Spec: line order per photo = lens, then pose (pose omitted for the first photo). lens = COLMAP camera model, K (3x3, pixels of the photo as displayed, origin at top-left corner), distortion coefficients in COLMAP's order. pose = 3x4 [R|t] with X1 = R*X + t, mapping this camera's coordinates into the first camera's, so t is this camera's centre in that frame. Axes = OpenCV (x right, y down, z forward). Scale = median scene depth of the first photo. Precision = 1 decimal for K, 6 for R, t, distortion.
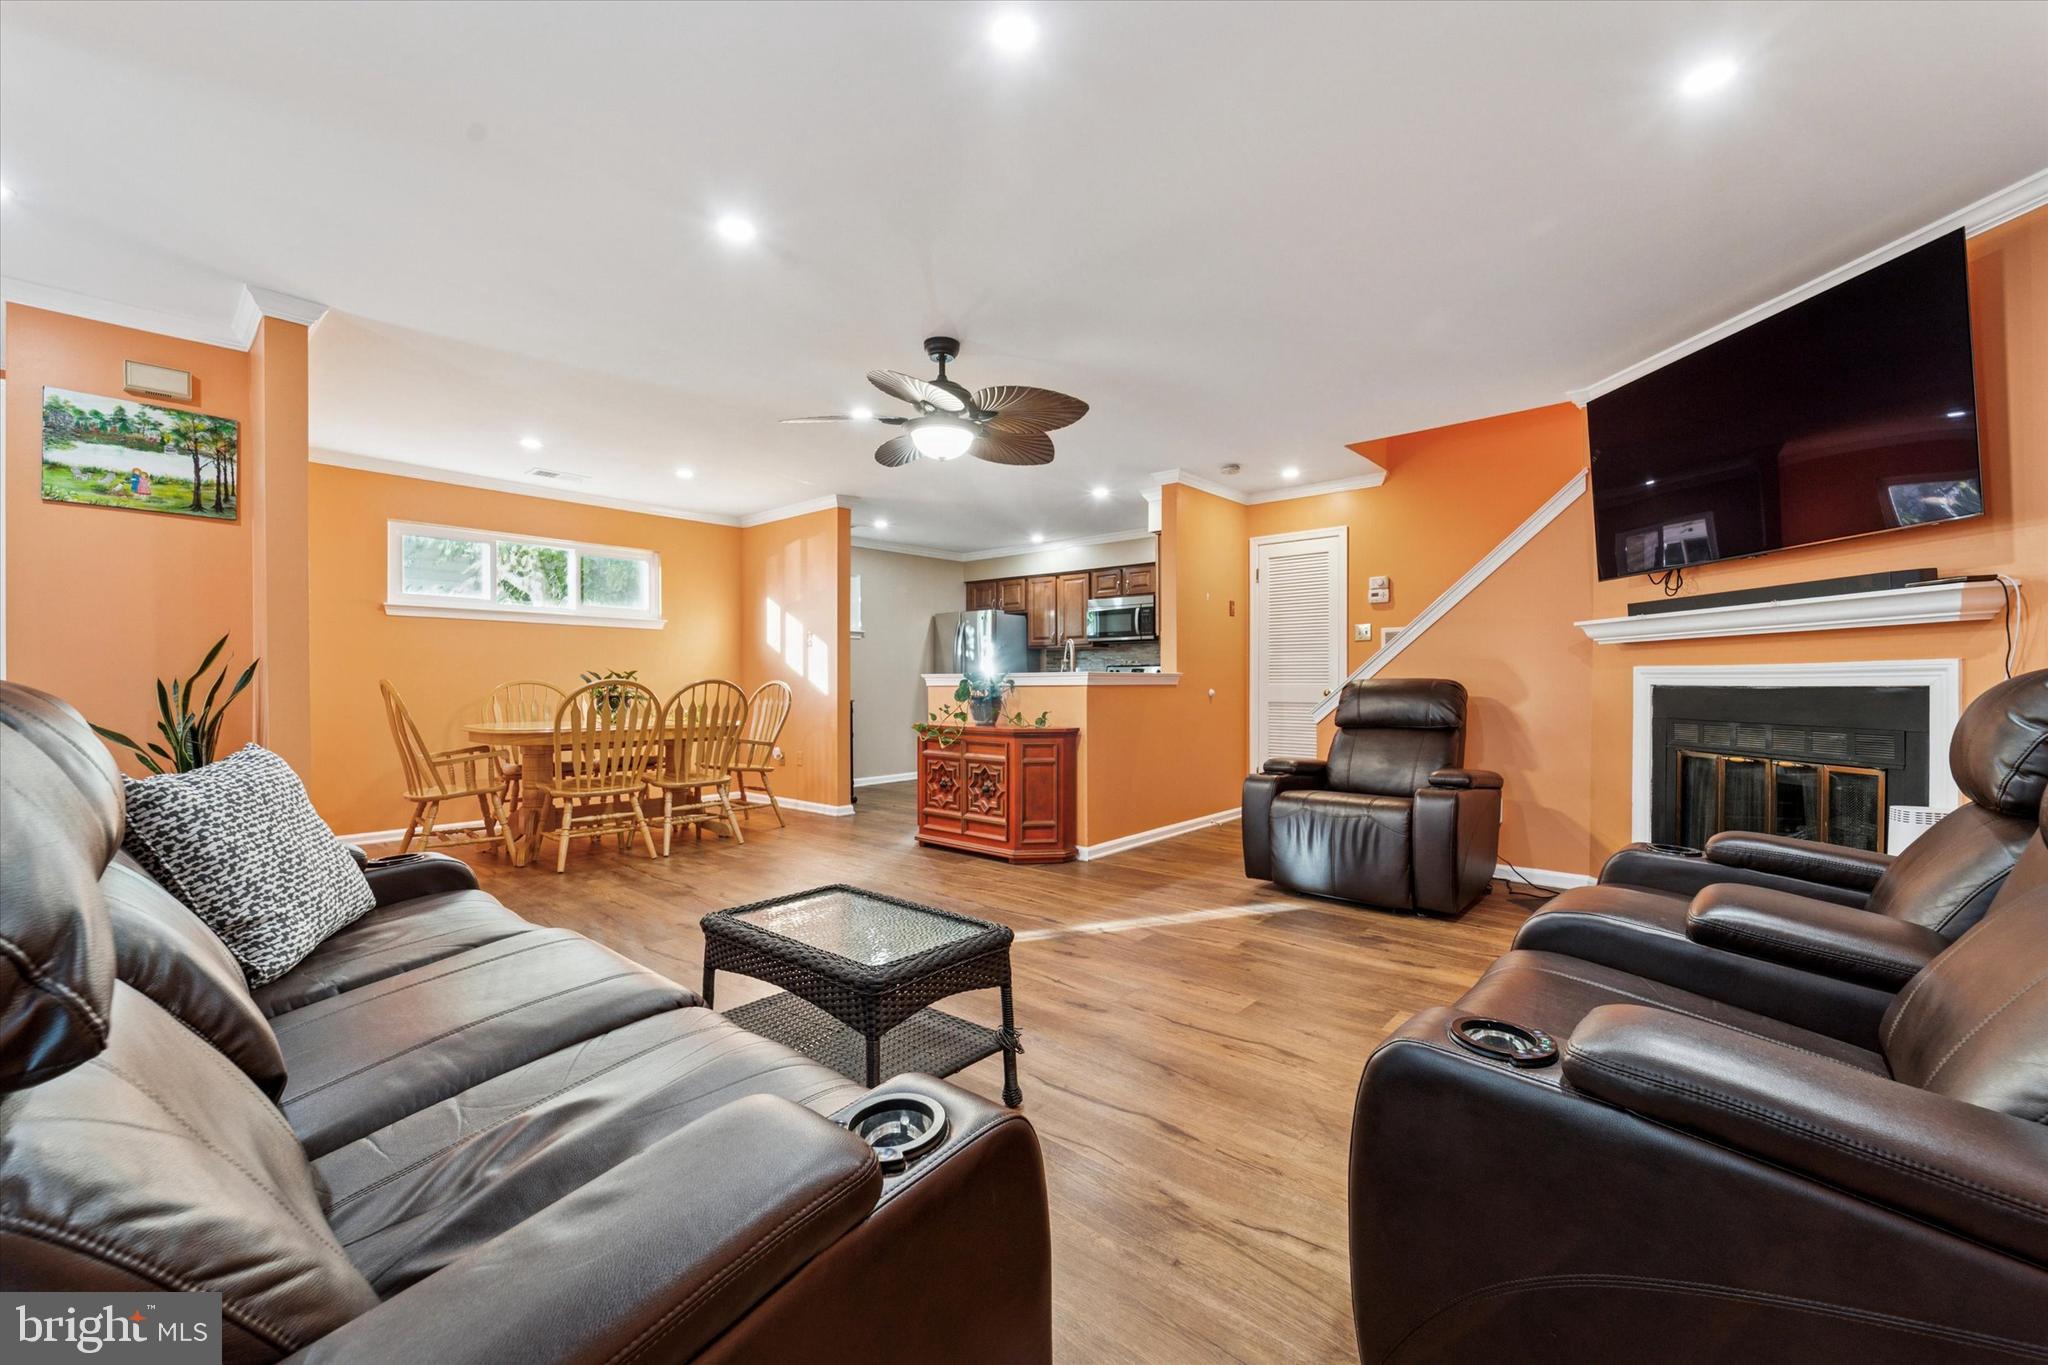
lens RADIAL K [[823.4, 0, 1024.1], [0, 823.4, 679.4], [0, 0, 1]] dist [-0.001486, -0.000169]
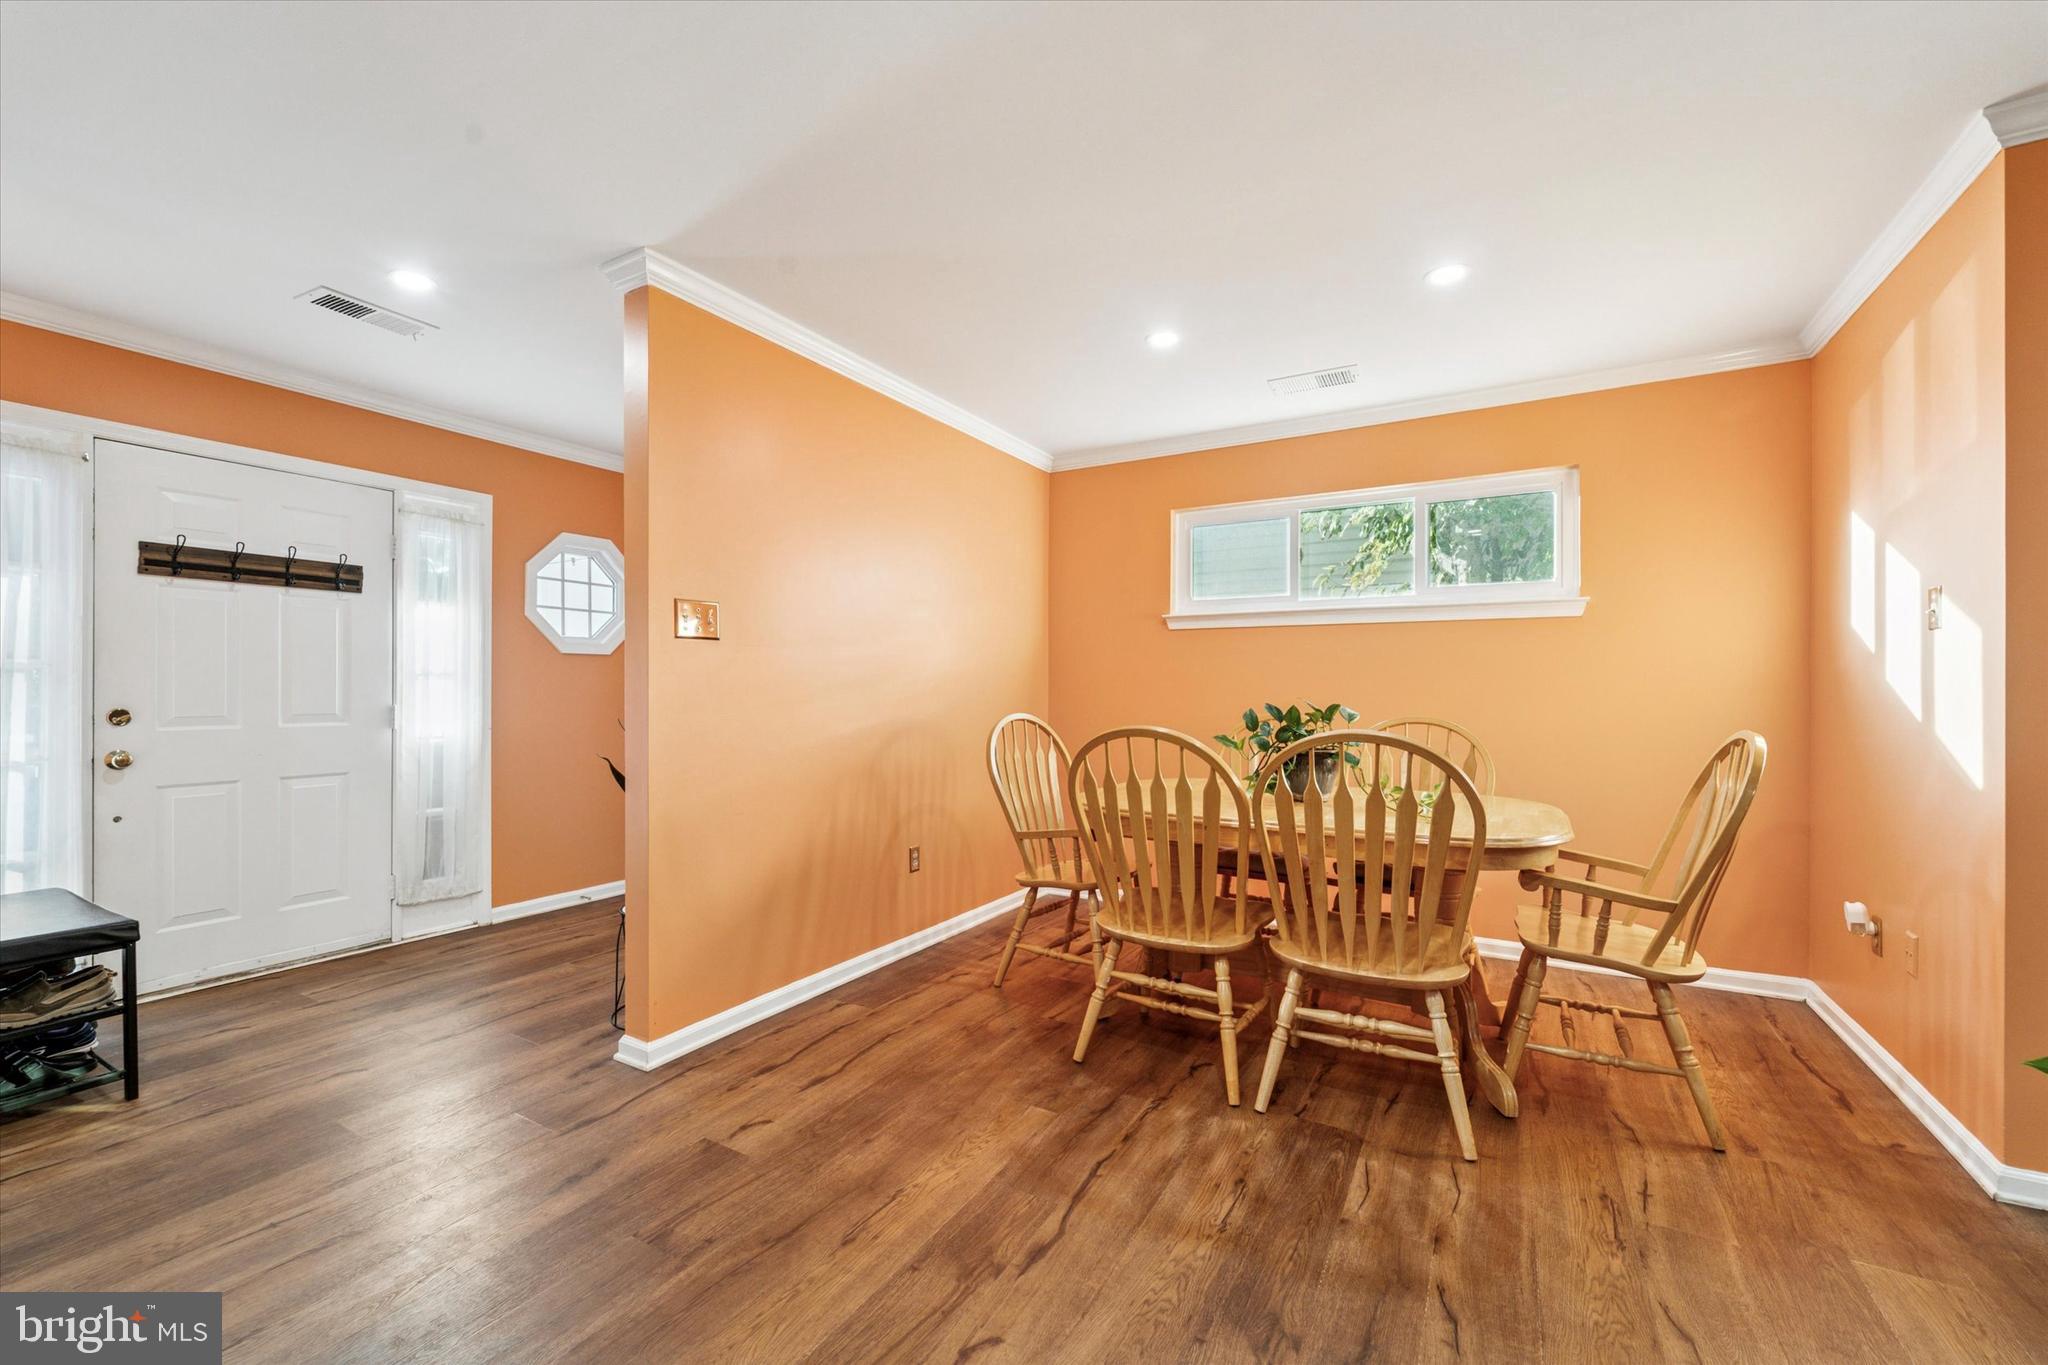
lens RADIAL K [[821.6, 0, 1025.3], [0, 821.6, 695.0], [0, 0, 1]] dist [-0.017557, -0.000070]
pose [[0.173794, 0.006776, -0.984759, -0.006960], [0.000346, 0.999976, 0.006942, -0.020311], [0.984782, -0.001547, 0.173788, 0.720430]]
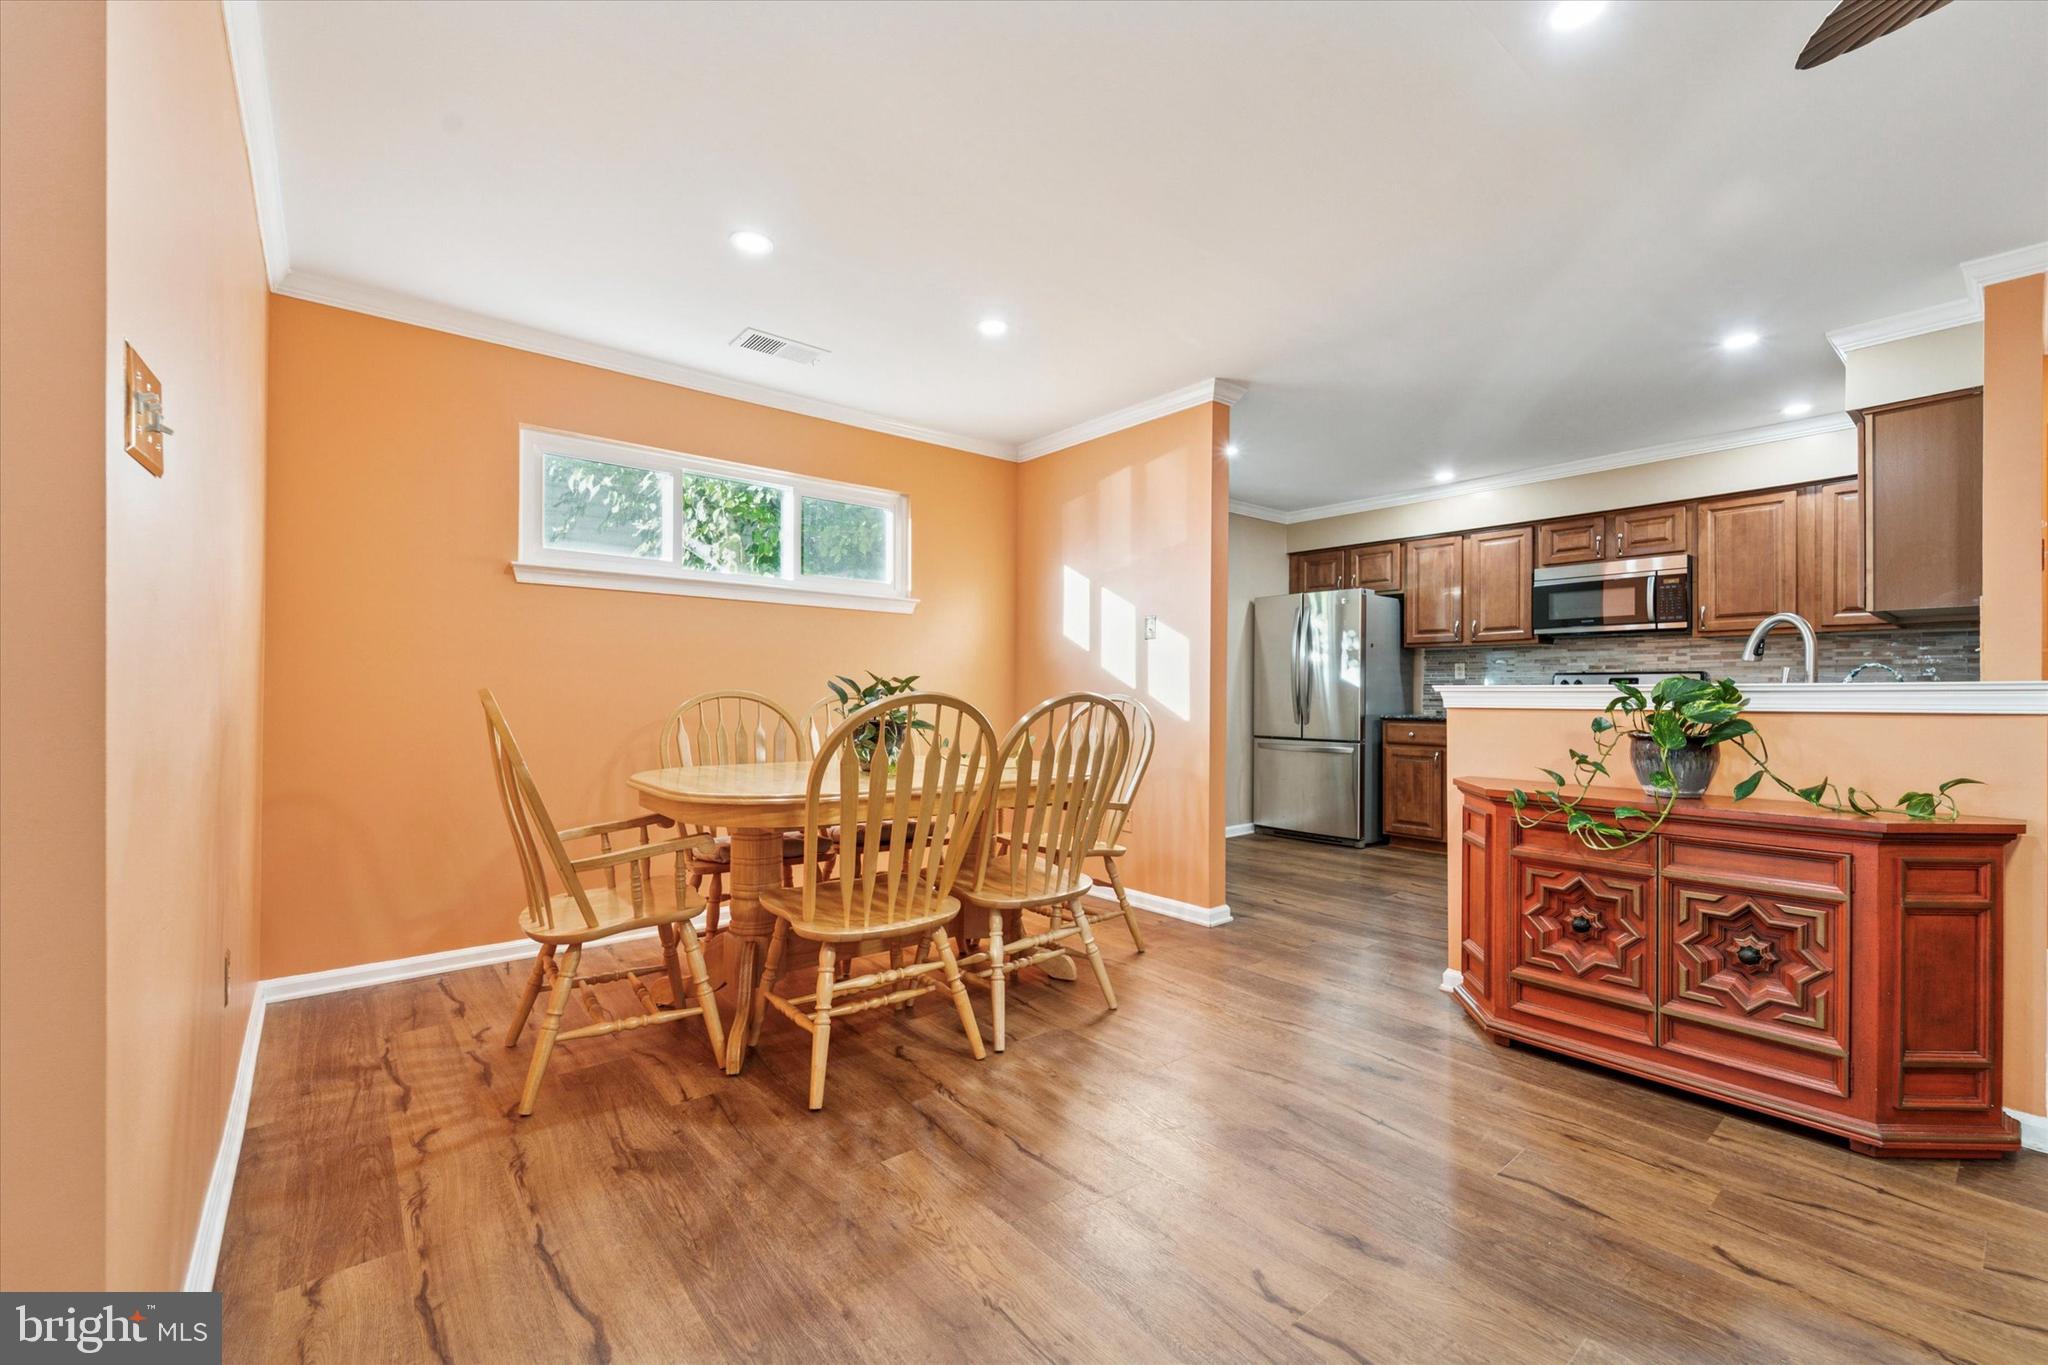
lens RADIAL K [[840.2, 0, 1024.0], [0, 840.2, 682.5], [0, 0, 1]] dist [-0.011271, -0.000273]
pose [[0.986299, 0.003857, -0.164923, -0.308344], [-0.005400, 0.999946, -0.008909, -0.002006], [0.164880, 0.009678, 0.986266, 0.458985]]
